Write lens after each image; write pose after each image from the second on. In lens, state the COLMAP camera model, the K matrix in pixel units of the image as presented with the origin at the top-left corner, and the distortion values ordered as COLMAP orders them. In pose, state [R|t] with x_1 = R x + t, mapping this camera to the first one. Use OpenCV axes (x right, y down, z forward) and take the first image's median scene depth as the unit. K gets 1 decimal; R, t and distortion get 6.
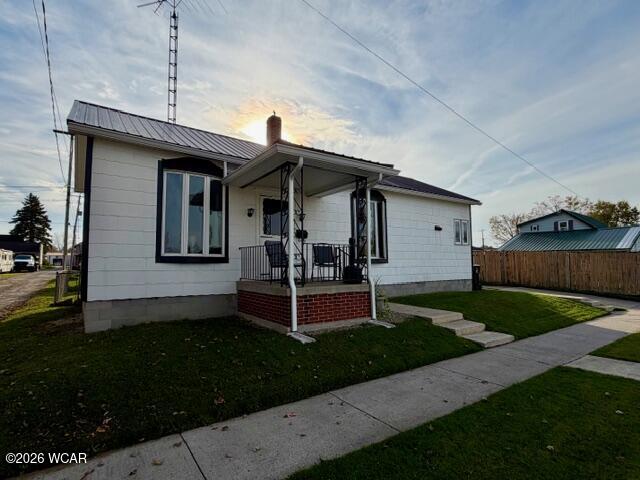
lens RADIAL K [[339.7, 0, 321.3], [0, 339.7, 246.4], [0, 0, 1]] dist [-0.008644, -0.000548]
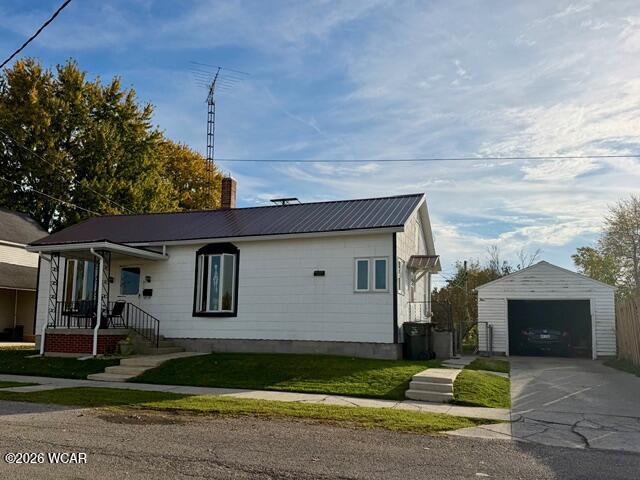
lens RADIAL K [[536.1, 0, 310.3], [0, 536.1, 280.1], [0, 0, 1]] dist [0.040870, -0.080341]
pose [[0.553241, -0.058233, -0.830983, 1.367941], [0.028839, 0.998295, -0.050758, 0.024400], [0.832522, 0.004117, 0.553977, 0.294012]]
